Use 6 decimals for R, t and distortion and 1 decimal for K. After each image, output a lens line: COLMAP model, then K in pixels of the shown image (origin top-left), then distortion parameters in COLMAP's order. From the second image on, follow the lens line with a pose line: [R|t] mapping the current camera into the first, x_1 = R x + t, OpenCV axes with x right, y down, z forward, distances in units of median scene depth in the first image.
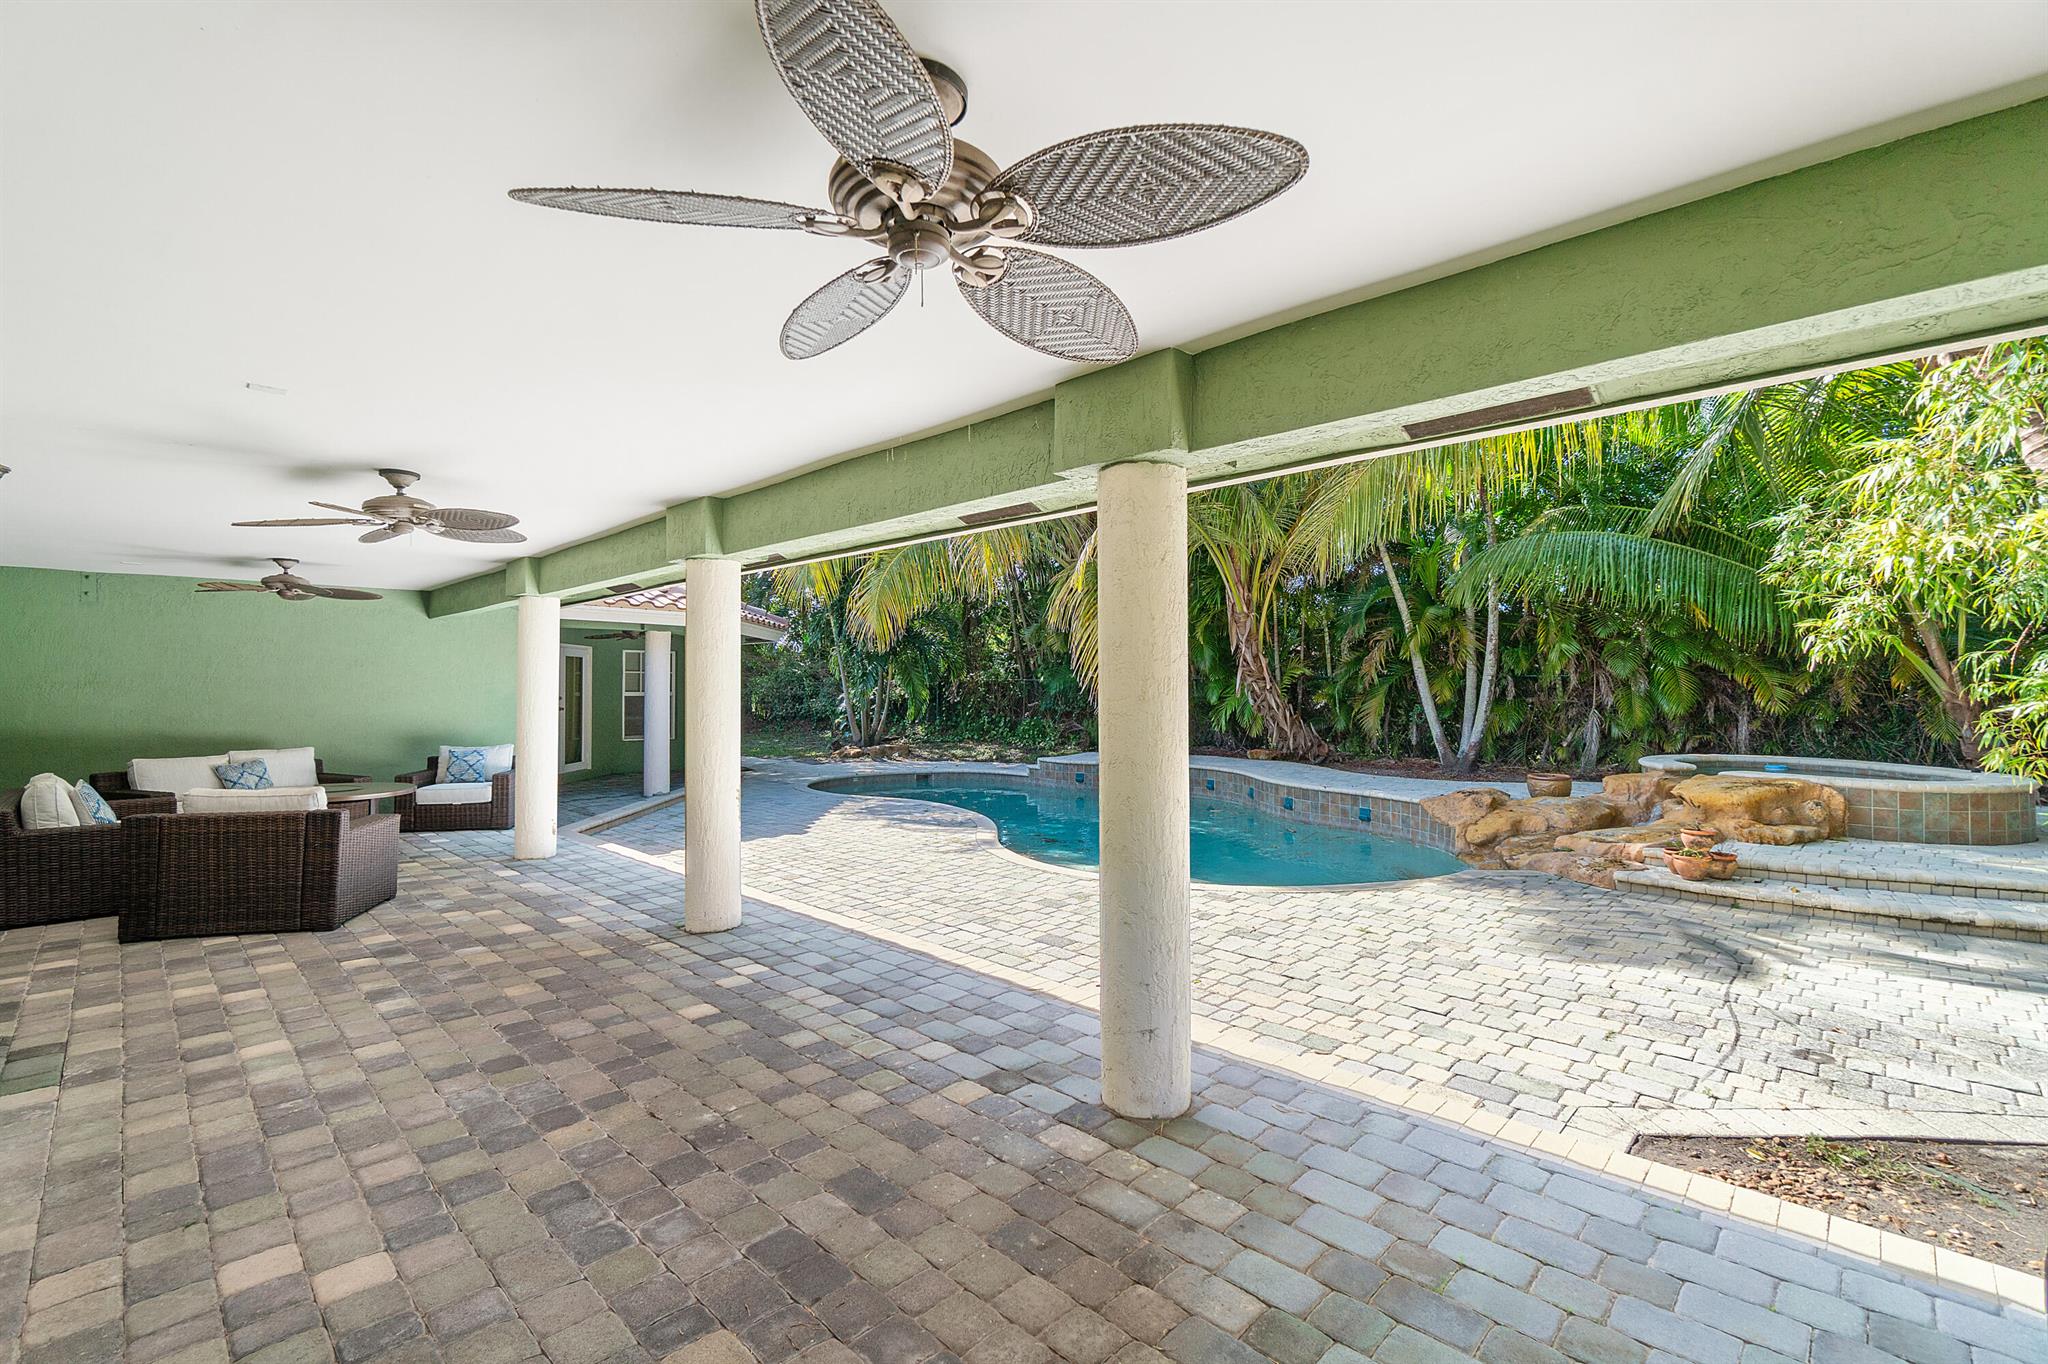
lens RADIAL K [[886.5, 0, 1024.0], [0, 886.5, 682.0], [0, 0, 1]] dist [-0.010897, 0.004525]
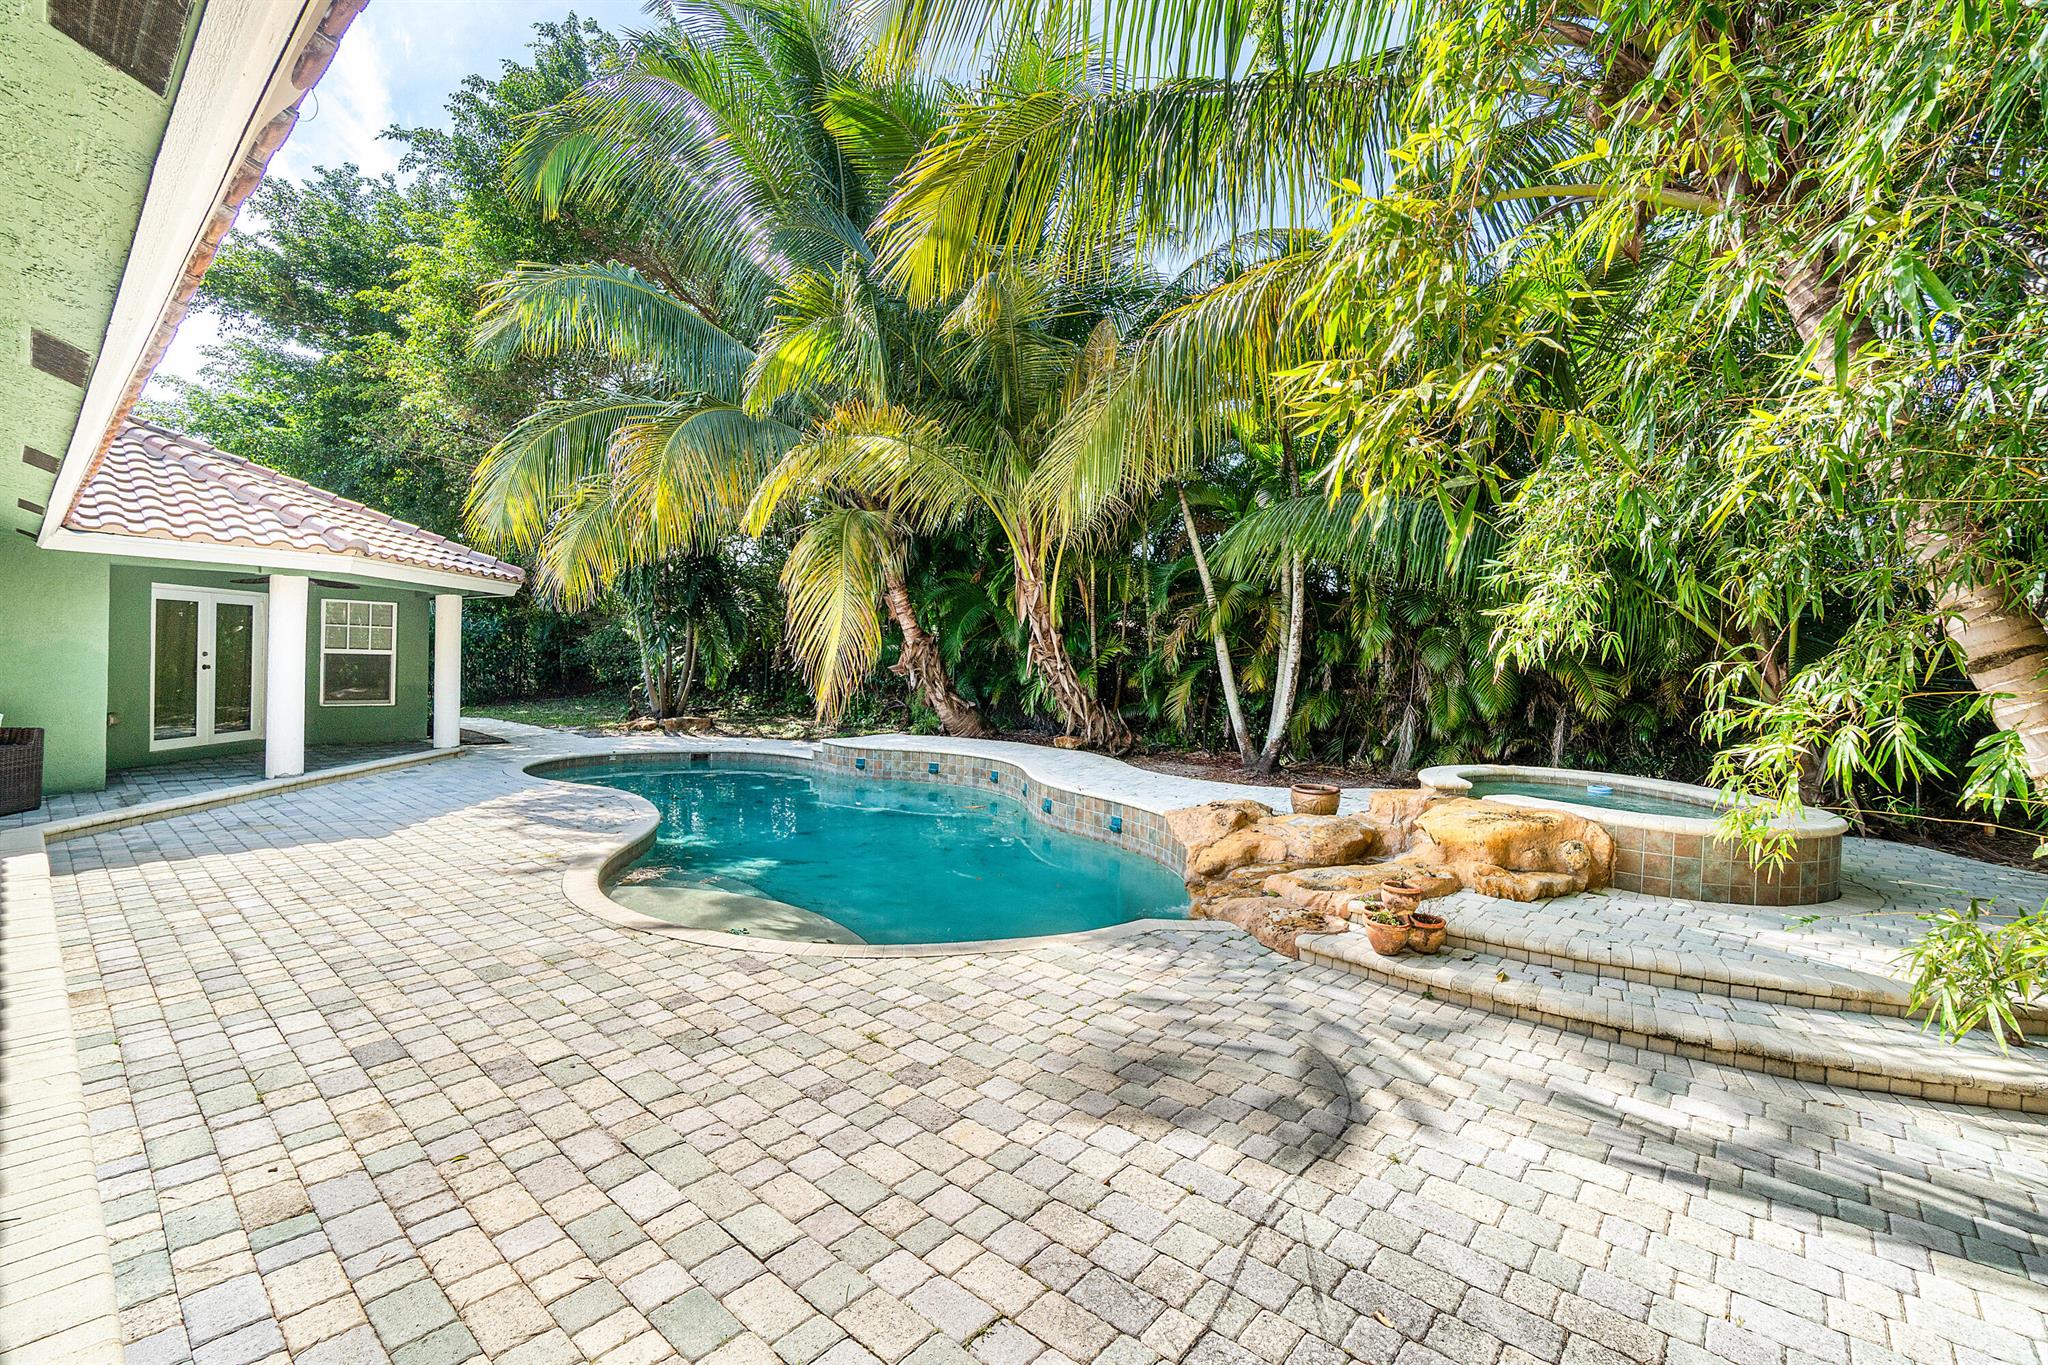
lens RADIAL K [[886.5, 0, 1024.0], [0, 886.5, 682.5], [0, 0, 1]] dist [-0.010897, 0.004525]
pose [[0.997683, 0.031142, 0.060482, 0.294257], [-0.033288, 0.998840, 0.034803, -0.013616], [-0.059328, -0.036735, 0.997562, 0.208549]]
